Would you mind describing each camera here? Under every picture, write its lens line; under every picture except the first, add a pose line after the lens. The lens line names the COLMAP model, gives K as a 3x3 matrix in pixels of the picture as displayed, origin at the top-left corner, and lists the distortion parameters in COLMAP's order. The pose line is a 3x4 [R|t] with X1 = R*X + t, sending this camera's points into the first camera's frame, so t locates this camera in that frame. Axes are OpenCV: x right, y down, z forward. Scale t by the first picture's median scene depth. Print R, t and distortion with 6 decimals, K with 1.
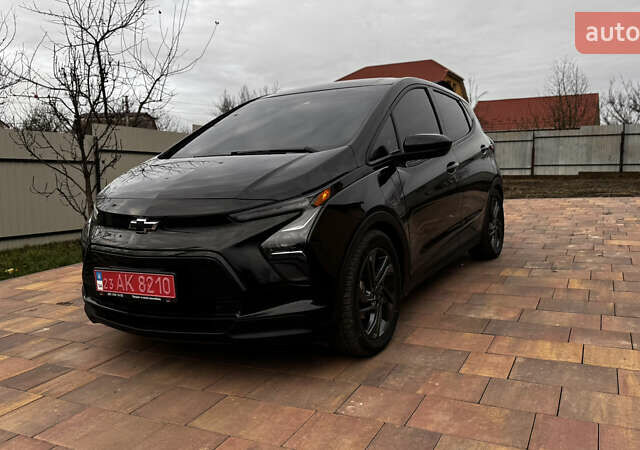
lens RADIAL K [[557.7, 0, 320.0], [0, 557.7, 225.0], [0, 0, 1]] dist [0.166166, -0.360055]
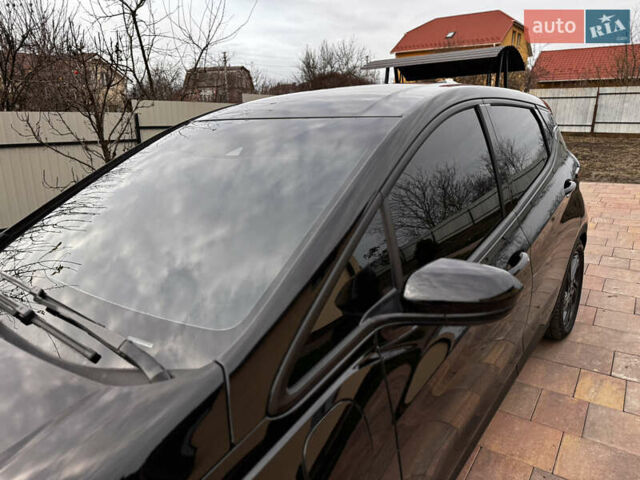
lens RADIAL K [[449.2, 0, 320.0], [0, 449.2, 240.0], [0, 0, 1]] dist [0.002738, -0.001994]
pose [[0.987737, 0.045924, -0.149220, 0.125294], [-0.017858, 0.982720, 0.184236, -0.222253], [0.155102, -0.179312, 0.971489, 0.615300]]
